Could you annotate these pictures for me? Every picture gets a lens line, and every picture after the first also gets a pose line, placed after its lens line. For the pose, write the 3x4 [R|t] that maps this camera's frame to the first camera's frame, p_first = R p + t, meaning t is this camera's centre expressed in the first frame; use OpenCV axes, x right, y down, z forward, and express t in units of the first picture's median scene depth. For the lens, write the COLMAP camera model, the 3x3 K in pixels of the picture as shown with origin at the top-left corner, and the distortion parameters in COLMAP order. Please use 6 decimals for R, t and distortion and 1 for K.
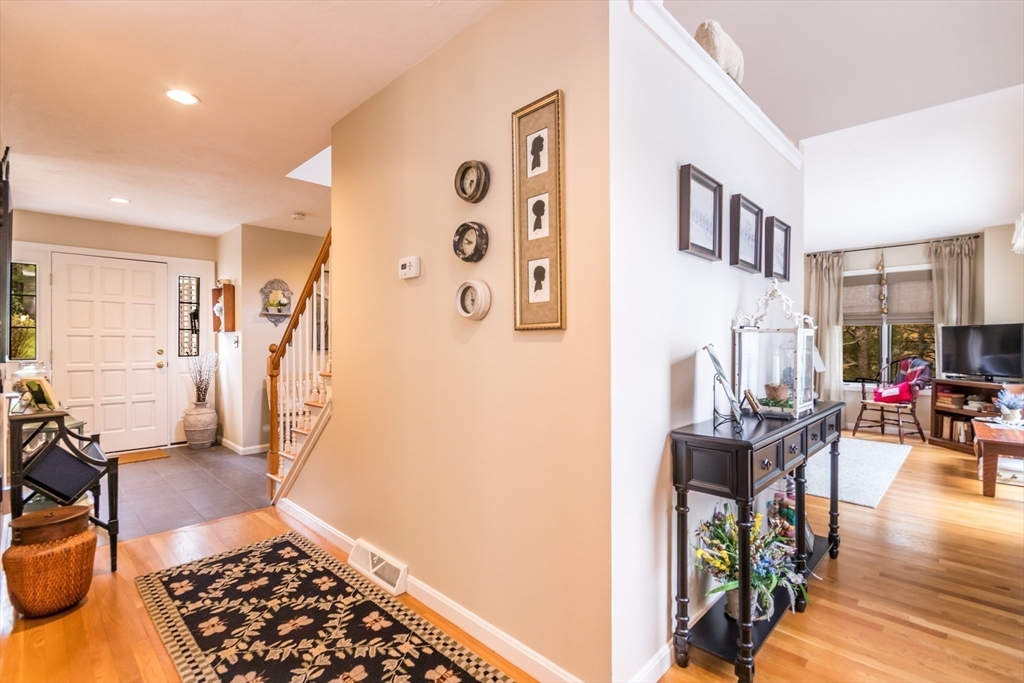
lens RADIAL K [[471.1, 0, 510.3], [0, 471.1, 346.3], [0, 0, 1]] dist [0.003313, -0.001674]
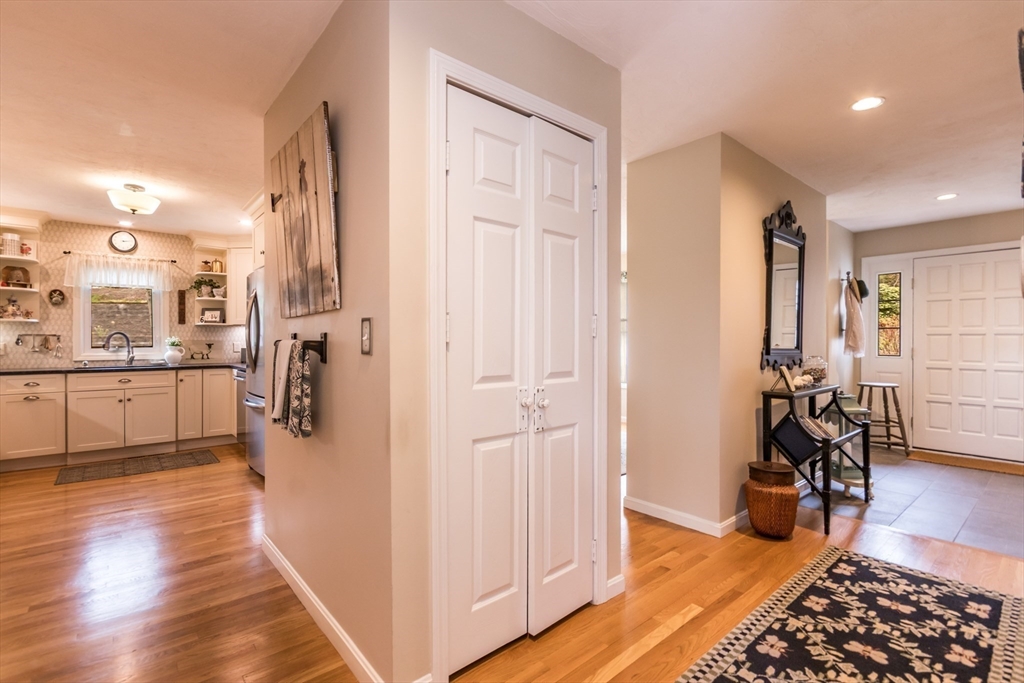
lens RADIAL K [[471.1, 0, 512.8], [0, 471.1, 344.4], [0, 0, 1]] dist [0.003313, -0.001674]
pose [[-0.091785, 0.007964, -0.995747, 0.448859], [-0.009360, 0.999917, 0.008860, -0.002688], [0.995735, 0.010134, -0.091703, 0.354788]]
